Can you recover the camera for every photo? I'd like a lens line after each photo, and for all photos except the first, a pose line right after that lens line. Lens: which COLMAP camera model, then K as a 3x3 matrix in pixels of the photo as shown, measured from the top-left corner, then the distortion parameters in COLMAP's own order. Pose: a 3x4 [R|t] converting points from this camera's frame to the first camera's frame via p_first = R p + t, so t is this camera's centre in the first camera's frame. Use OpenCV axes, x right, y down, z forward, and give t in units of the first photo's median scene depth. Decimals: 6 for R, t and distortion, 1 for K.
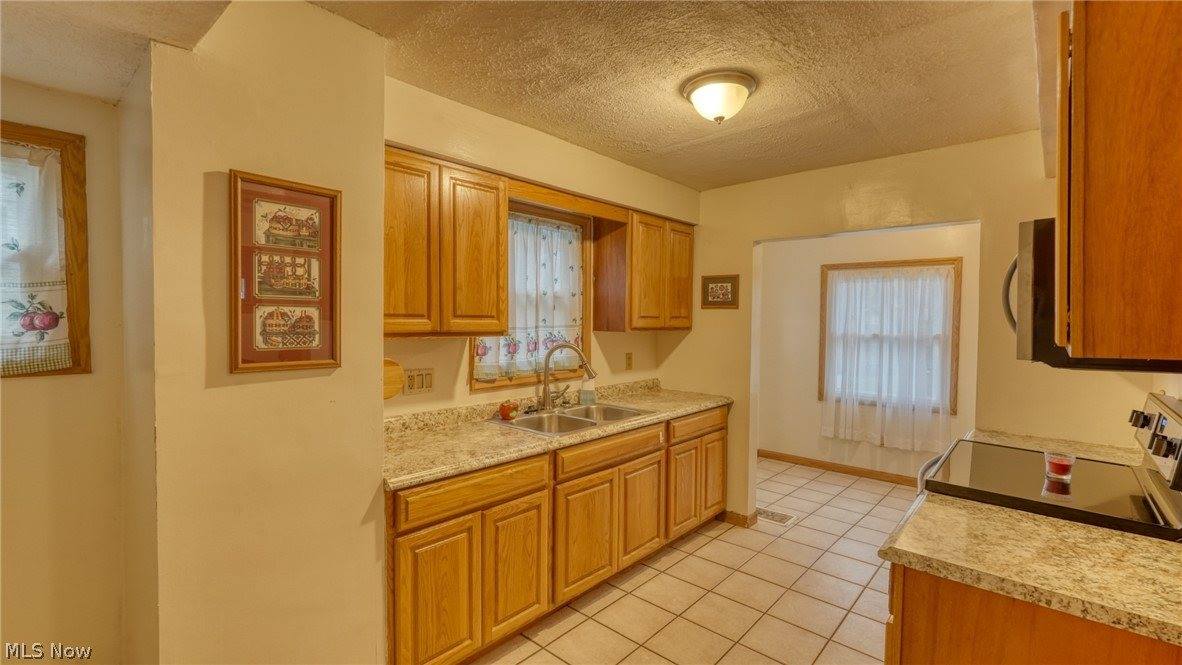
lens RADIAL K [[515.0, 0, 589.7], [0, 515.0, 335.0], [0, 0, 1]] dist [-0.019800, 0.008558]
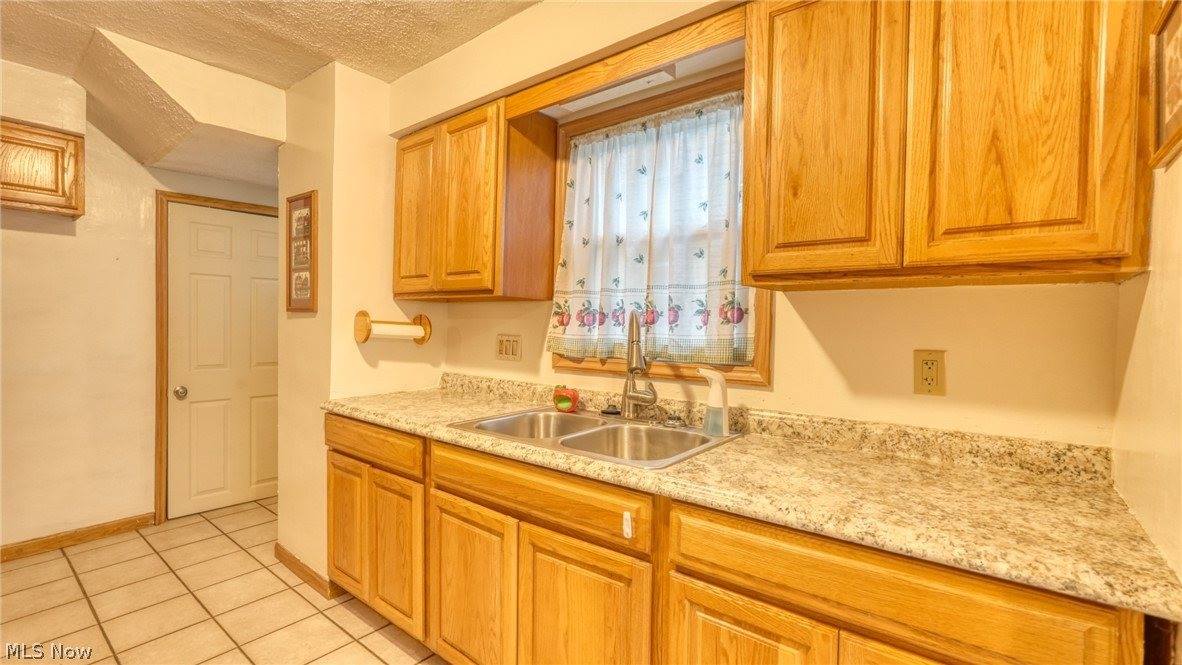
lens RADIAL K [[515.0, 0, 589.7], [0, 515.0, 335.0], [0, 0, 1]] dist [-0.019800, 0.008558]
pose [[0.056213, 0.011722, -0.998350, 0.636384], [-0.050621, 0.998678, 0.008876, 0.048596], [0.997135, 0.050039, 0.056732, 1.081906]]
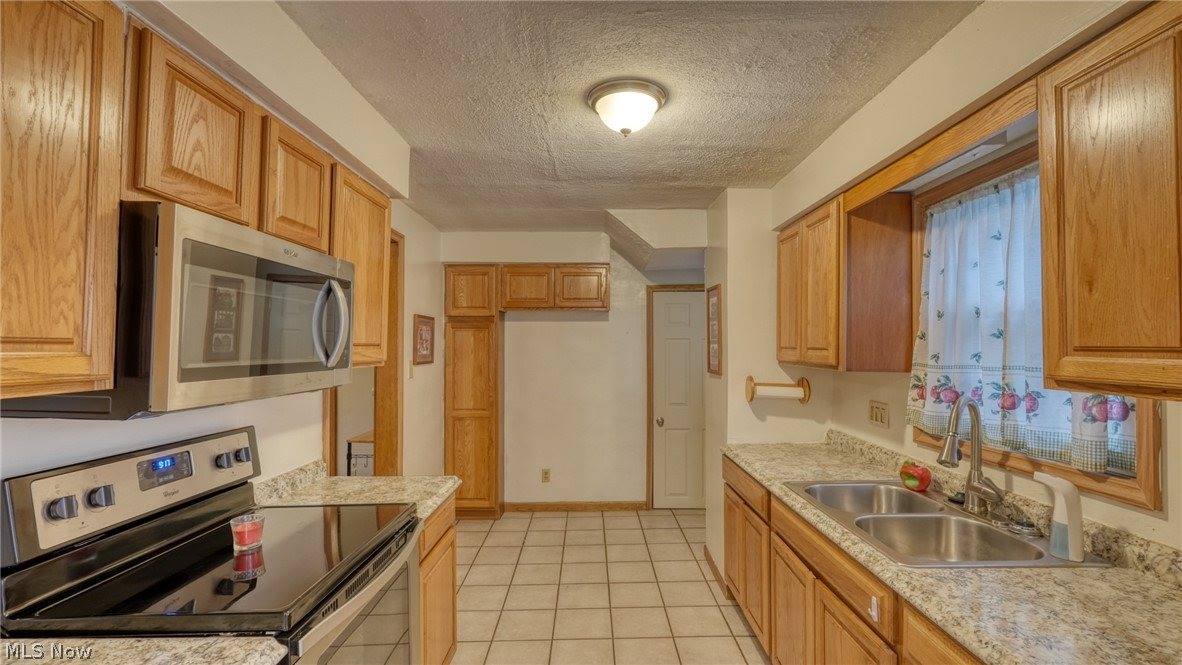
lens RADIAL K [[515.0, 0, 589.7], [0, 515.0, 335.0], [0, 0, 1]] dist [-0.019800, 0.008558]
pose [[-0.746983, -0.022511, -0.664462, 0.737178], [-0.030053, 0.999548, -0.000078, -0.045473], [0.664163, 0.019911, -0.747322, 1.345600]]
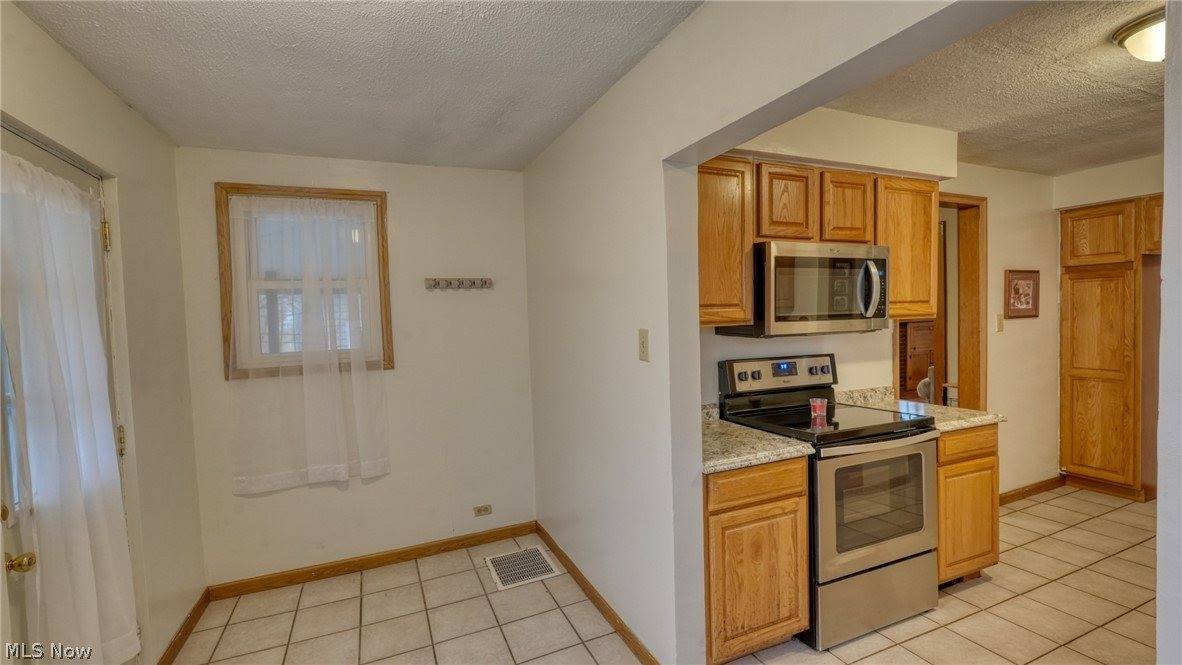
lens RADIAL K [[515.0, 0, 589.7], [0, 515.0, 335.0], [0, 0, 1]] dist [-0.019800, 0.008558]
pose [[-0.907026, 0.000158, 0.421074, 0.624054], [0.035370, 0.996494, 0.075816, -0.055766], [-0.419585, 0.083660, -0.903852, 1.787685]]
